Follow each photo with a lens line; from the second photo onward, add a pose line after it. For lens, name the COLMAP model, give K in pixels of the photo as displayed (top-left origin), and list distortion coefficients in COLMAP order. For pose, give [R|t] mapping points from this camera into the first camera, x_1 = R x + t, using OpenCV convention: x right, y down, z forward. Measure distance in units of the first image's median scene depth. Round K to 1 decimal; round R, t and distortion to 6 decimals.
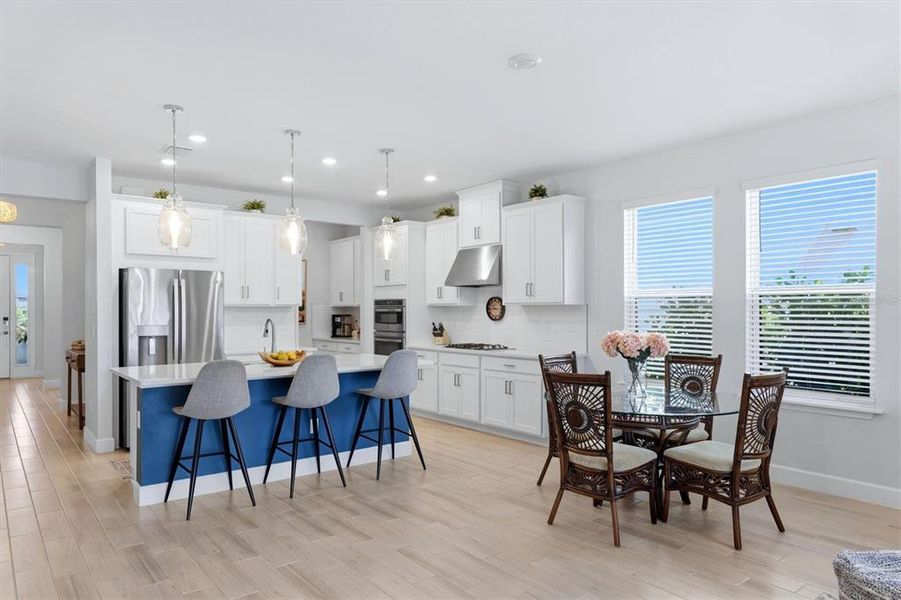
lens RADIAL K [[588.5, 0, 440.7], [0, 588.5, 308.8], [0, 0, 1]] dist [0.011382, 0.001268]
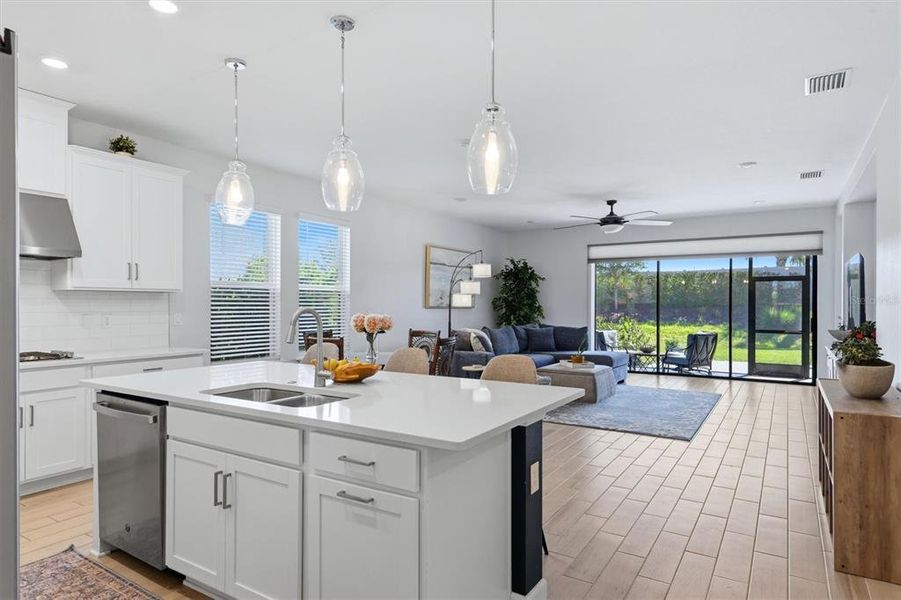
lens RADIAL K [[535.6, 0, 449.0], [0, 535.6, 306.3], [0, 0, 1]] dist [0.007417, -0.000265]
pose [[-0.343084, -0.004834, 0.939292, -0.618917], [-0.003966, 0.999985, 0.003698, 0.008546], [-0.939296, -0.002456, -0.343098, 0.795505]]
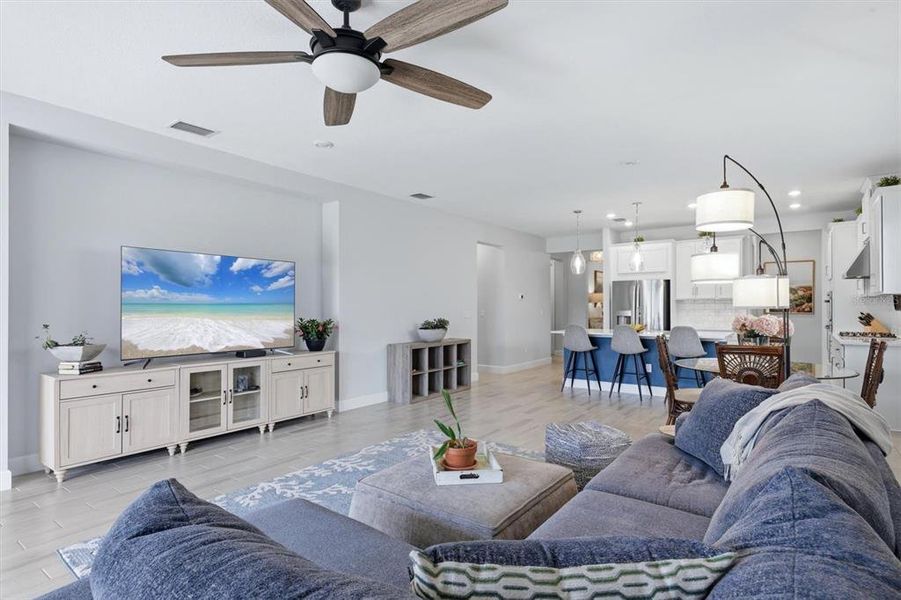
lens RADIAL K [[473.3, 0, 447.1], [0, 473.3, 306.1], [0, 0, 1]] dist [0.004608, 0.000302]
pose [[0.267772, -0.000904, -0.963482, 0.717559], [0.004408, 0.999990, 0.000286, 0.009457], [0.963472, -0.004324, 0.267773, 0.037658]]
